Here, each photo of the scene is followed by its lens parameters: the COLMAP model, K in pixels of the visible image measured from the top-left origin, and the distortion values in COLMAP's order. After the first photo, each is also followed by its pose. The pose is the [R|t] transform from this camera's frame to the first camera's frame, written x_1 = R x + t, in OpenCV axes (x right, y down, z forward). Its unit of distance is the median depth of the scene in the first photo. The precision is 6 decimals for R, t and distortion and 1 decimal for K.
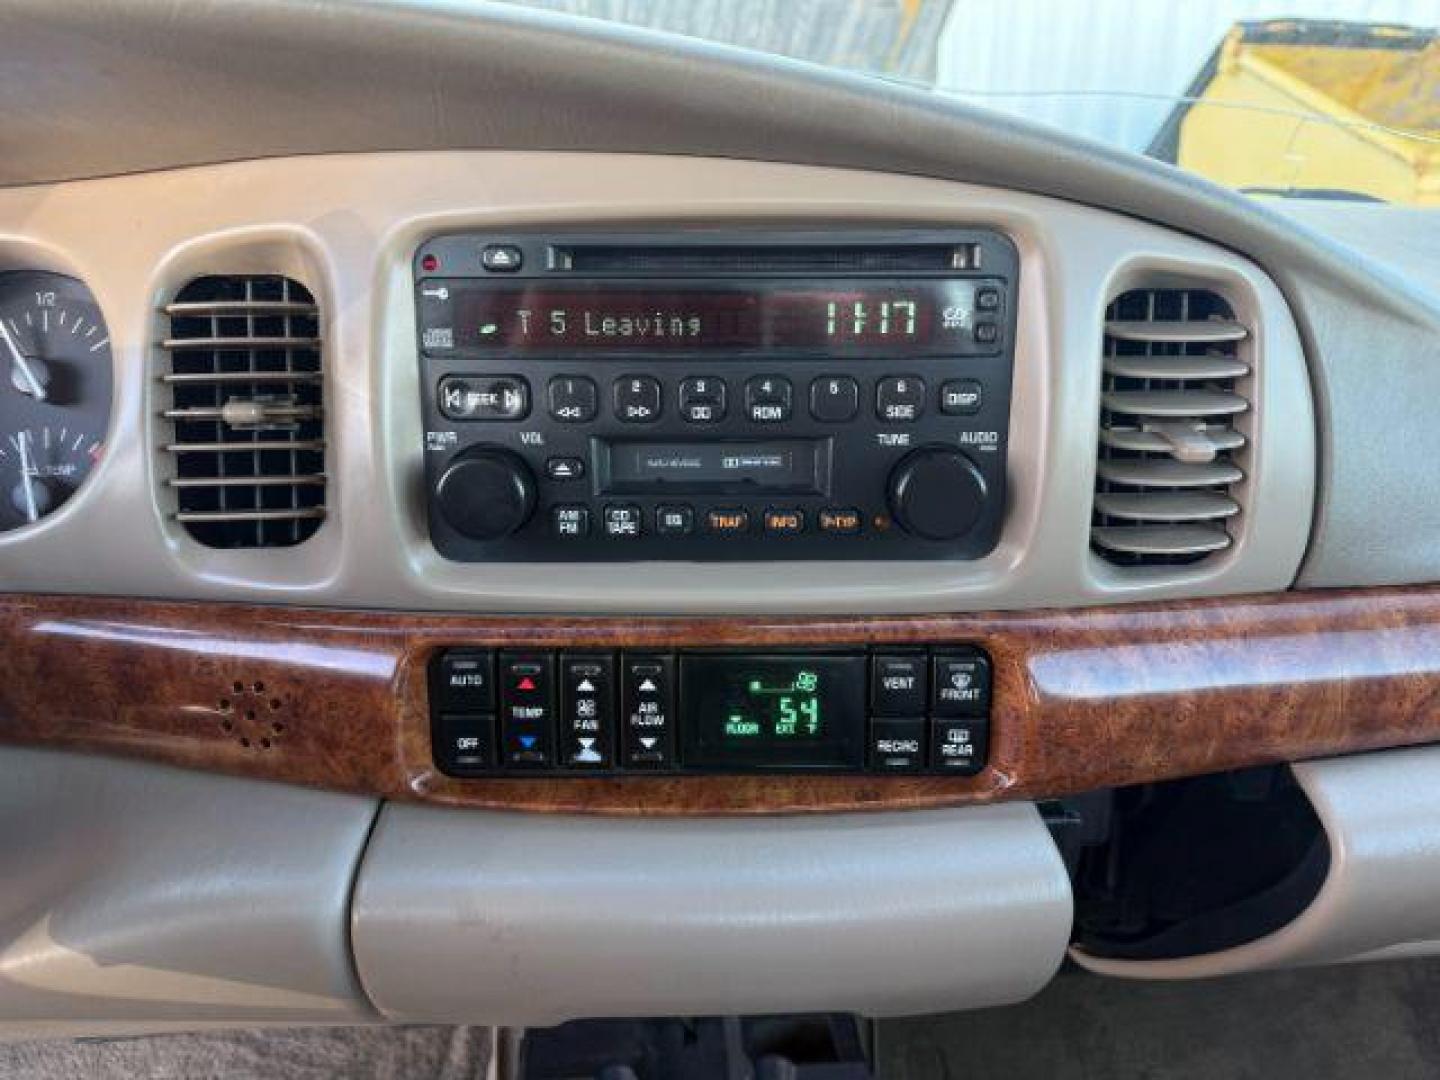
lens RADIAL K [[966.5, 0, 674.4], [0, 966.5, 543.3], [0, 0, 1]] dist [0.008763, -0.003903]
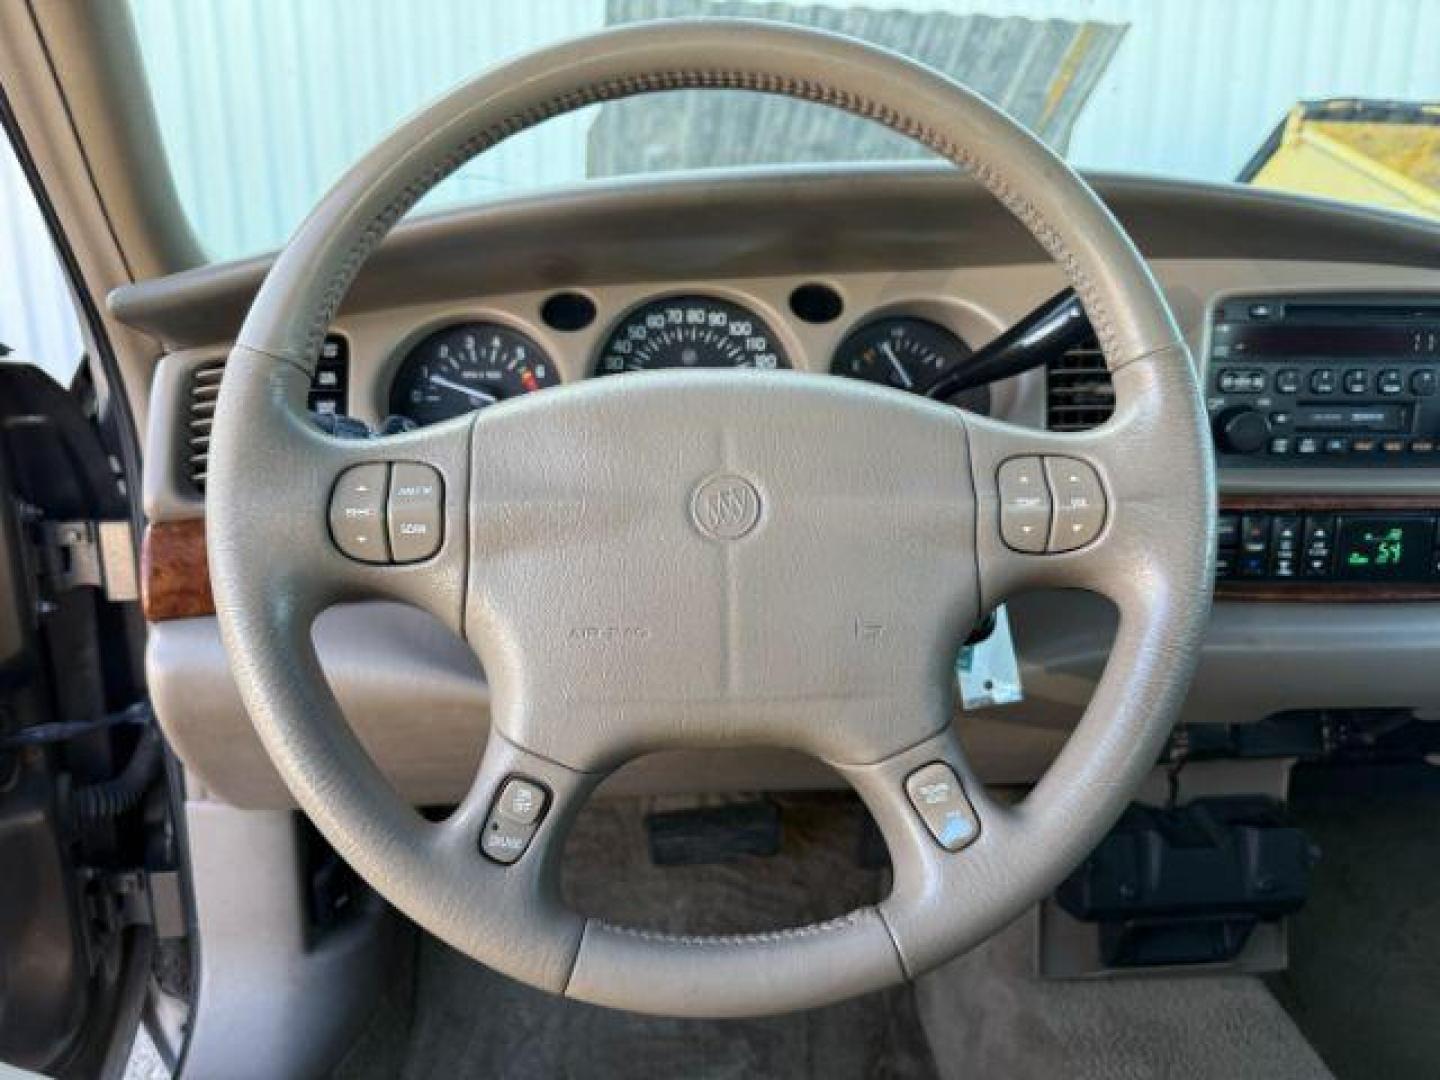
lens RADIAL K [[986.6, 0, 720.0], [0, 986.6, 540.0], [0, 0, 1]] dist [0.052982, 0.002710]
pose [[0.998615, 0.004289, 0.052437, -1.291773], [-0.001490, 0.998578, -0.053294, 0.264717], [-0.052591, 0.053143, 0.997201, -0.893781]]
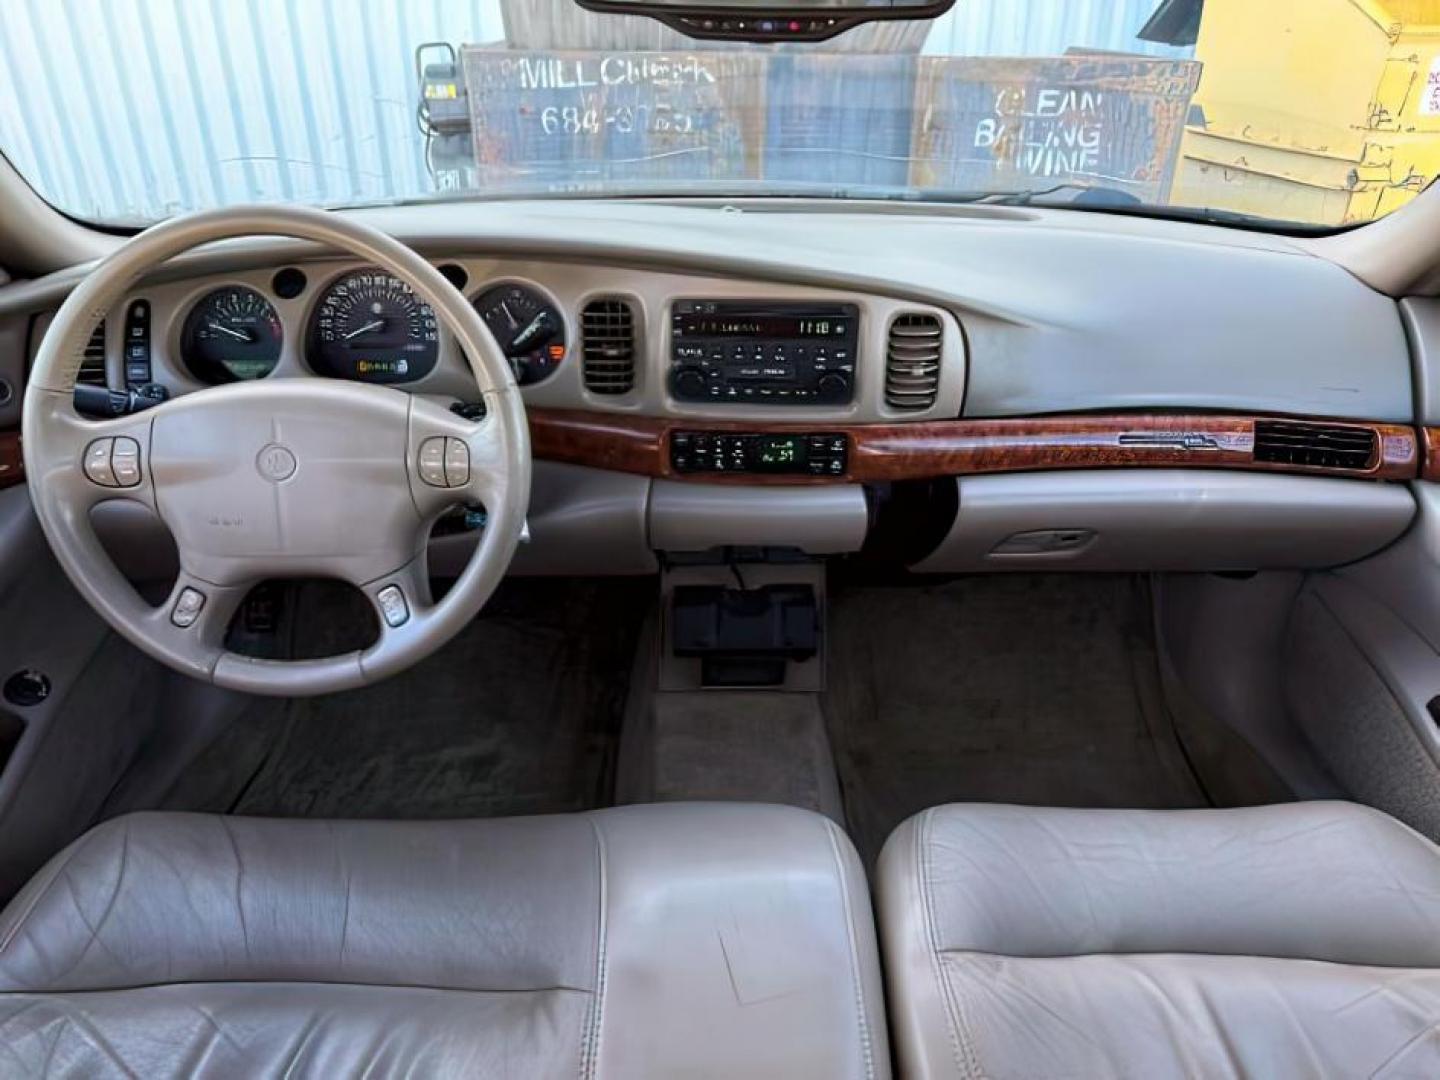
lens RADIAL K [[977.7, 0, 720.0], [0, 977.7, 540.0], [0, 0, 1]] dist [-0.008471, -0.003693]
pose [[0.999591, 0.023732, 0.015938, -0.128852], [-0.026513, 0.978108, 0.206404, -0.197017], [-0.010691, -0.206742, 0.978337, -2.131863]]
